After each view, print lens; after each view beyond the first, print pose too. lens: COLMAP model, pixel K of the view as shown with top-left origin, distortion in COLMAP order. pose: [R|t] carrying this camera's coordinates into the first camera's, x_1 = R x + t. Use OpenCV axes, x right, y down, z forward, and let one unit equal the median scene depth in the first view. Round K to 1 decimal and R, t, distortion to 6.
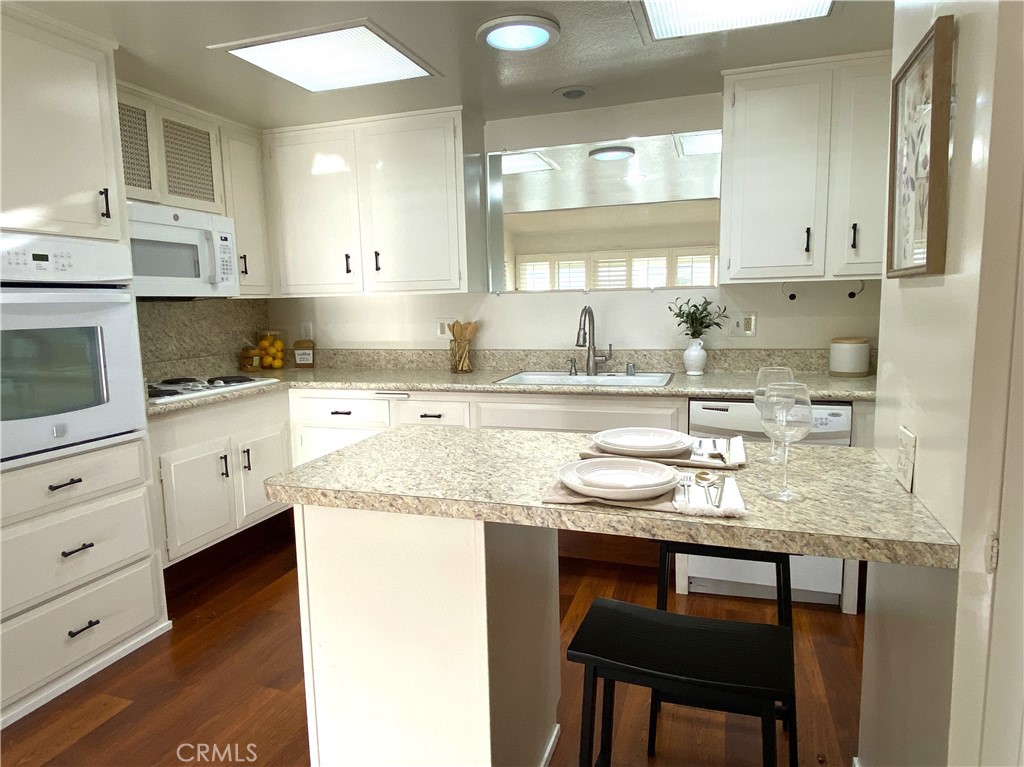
lens RADIAL K [[647.7, 0, 518.8], [0, 647.7, 382.4], [0, 0, 1]] dist [0.033218, -0.000133]
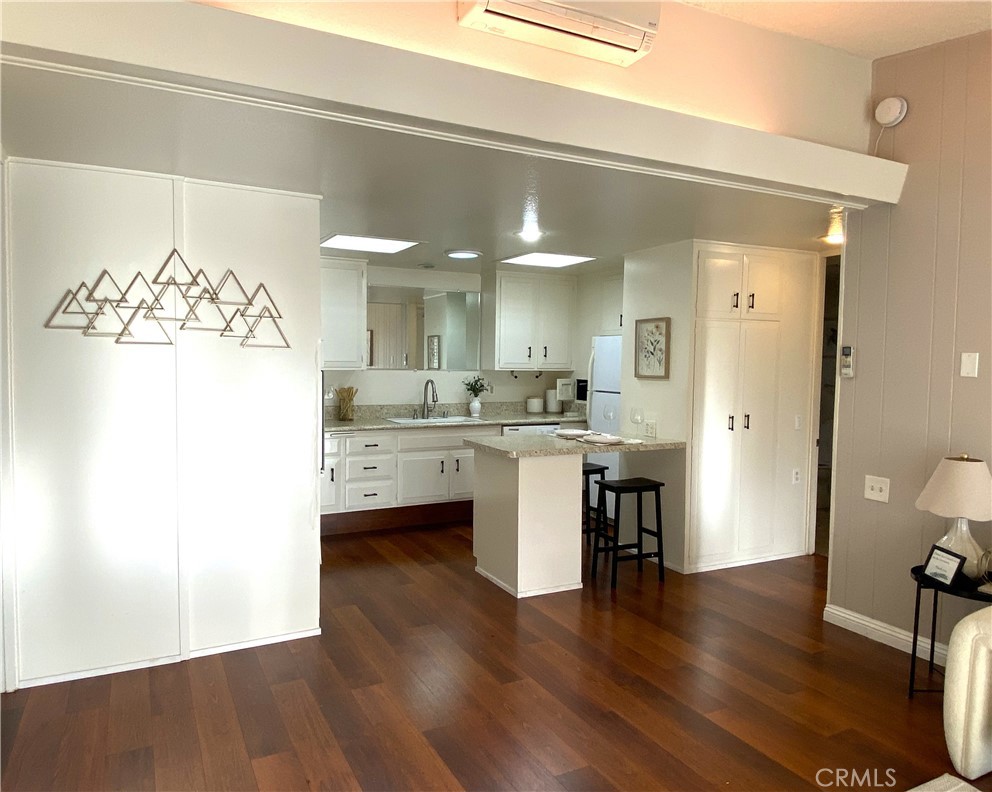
lens RADIAL K [[645.7, 0, 458.4], [0, 645.7, 385.7], [0, 0, 1]] dist [0.009868, -0.002226]
pose [[0.719813, 0.006287, 0.694140, -1.089353], [0.057946, 0.995925, -0.069110, 0.027813], [-0.691745, 0.089969, 0.716515, -0.337451]]
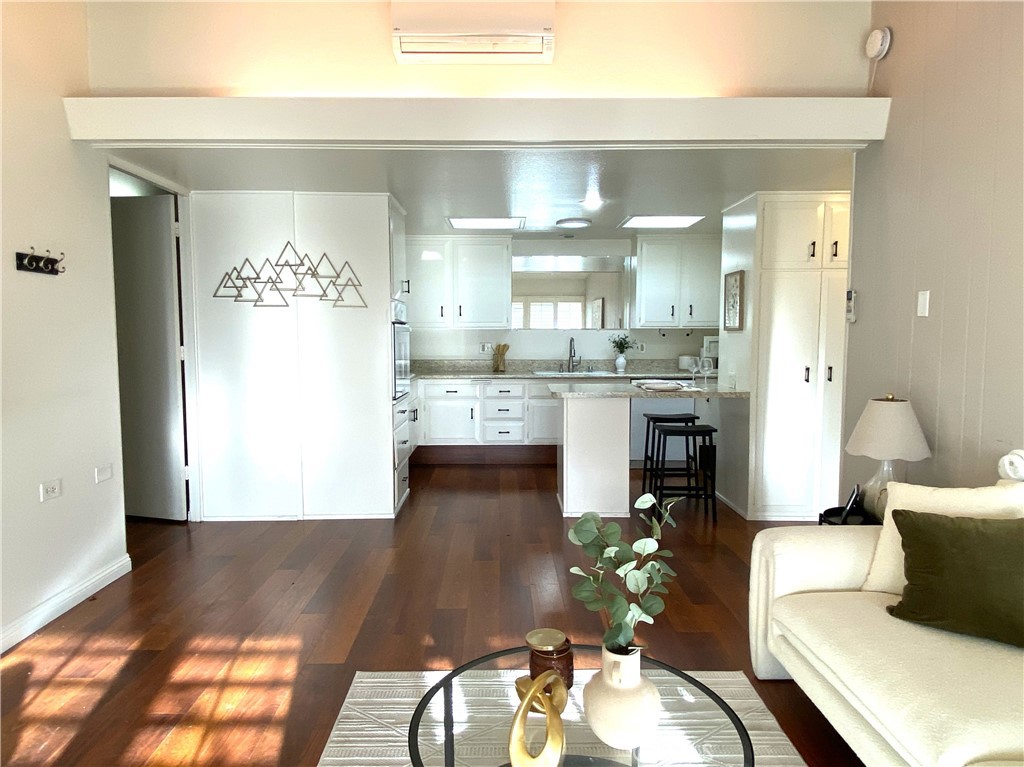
lens RADIAL K [[641.8, 0, 506.2], [0, 641.8, 379.8], [0, 0, 1]] dist [0.048020, -0.040018]
pose [[0.945119, -0.000810, 0.326725, -0.753074], [0.018398, 0.998542, -0.050743, 0.114021], [-0.326207, 0.053969, 0.943756, -0.826612]]
